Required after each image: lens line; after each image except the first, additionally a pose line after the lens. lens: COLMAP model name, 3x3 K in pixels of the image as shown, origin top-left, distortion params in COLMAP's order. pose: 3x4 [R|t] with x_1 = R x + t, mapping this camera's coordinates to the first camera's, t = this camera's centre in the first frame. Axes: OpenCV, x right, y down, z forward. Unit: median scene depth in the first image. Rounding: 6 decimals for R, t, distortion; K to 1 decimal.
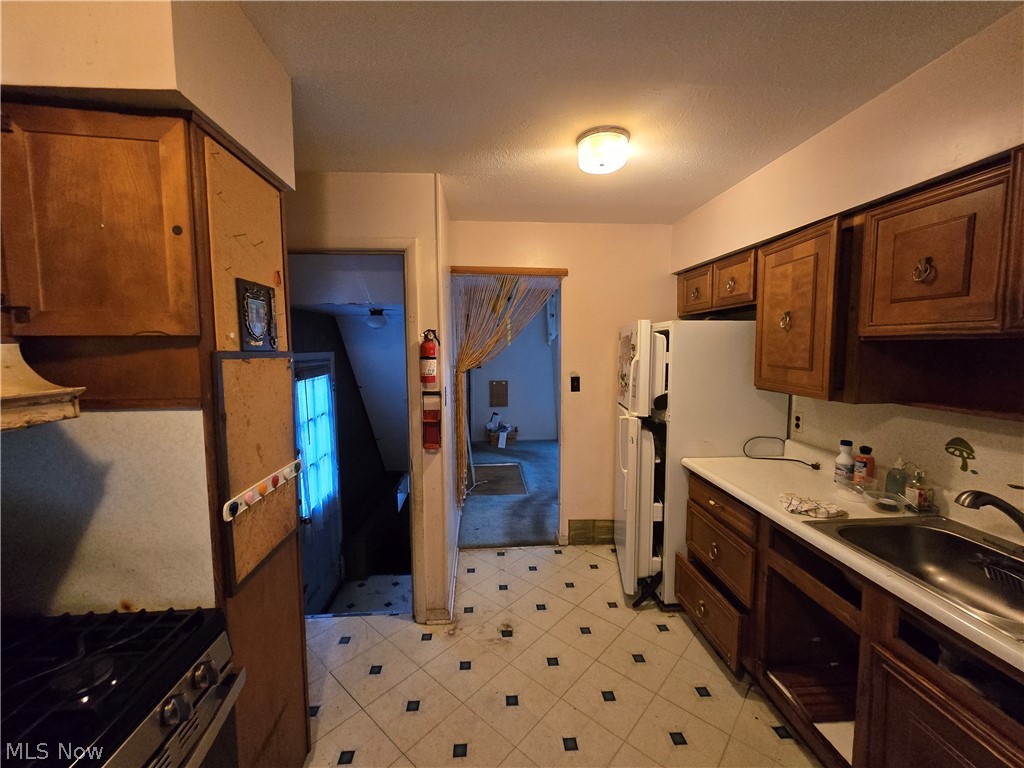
lens RADIAL K [[418.9, 0, 507.1], [0, 418.9, 381.6], [0, 0, 1]] dist [-0.002043, 0.000240]
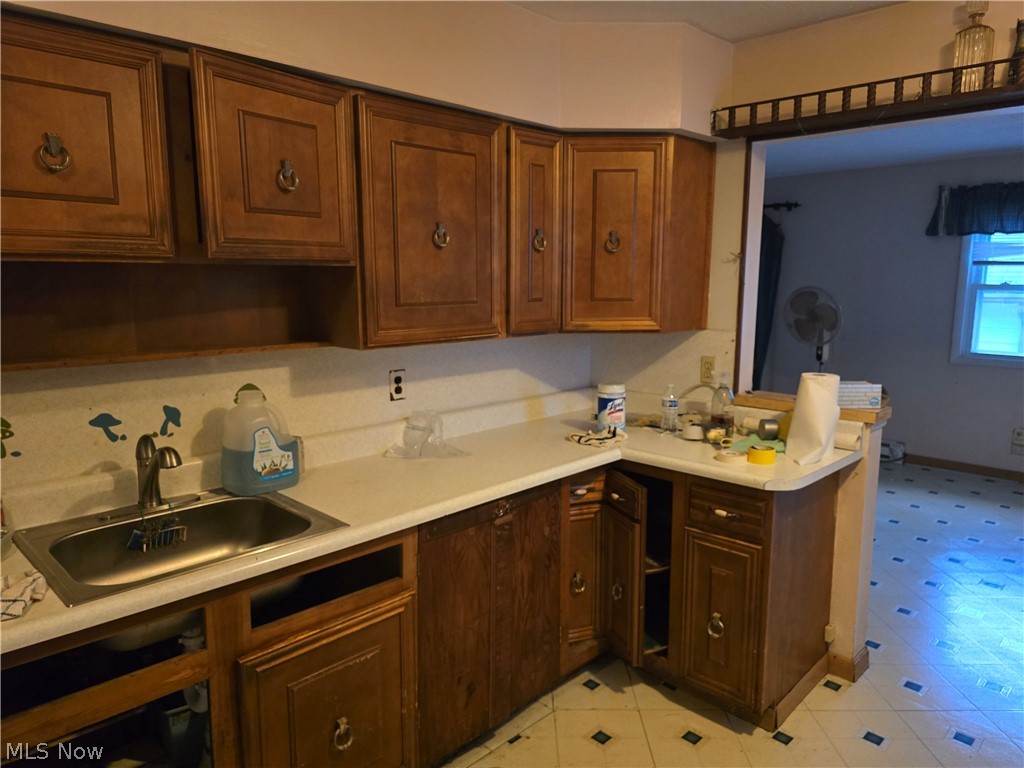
lens RADIAL K [[709.3, 0, 536.1], [0, 709.3, 383.6], [0, 0, 1]] dist [0.073782, -0.078463]
pose [[-0.685660, -0.109007, 0.719714, -0.318143], [0.059932, 0.976913, 0.205059, -0.089477], [-0.725451, 0.183735, -0.663297, 1.118028]]
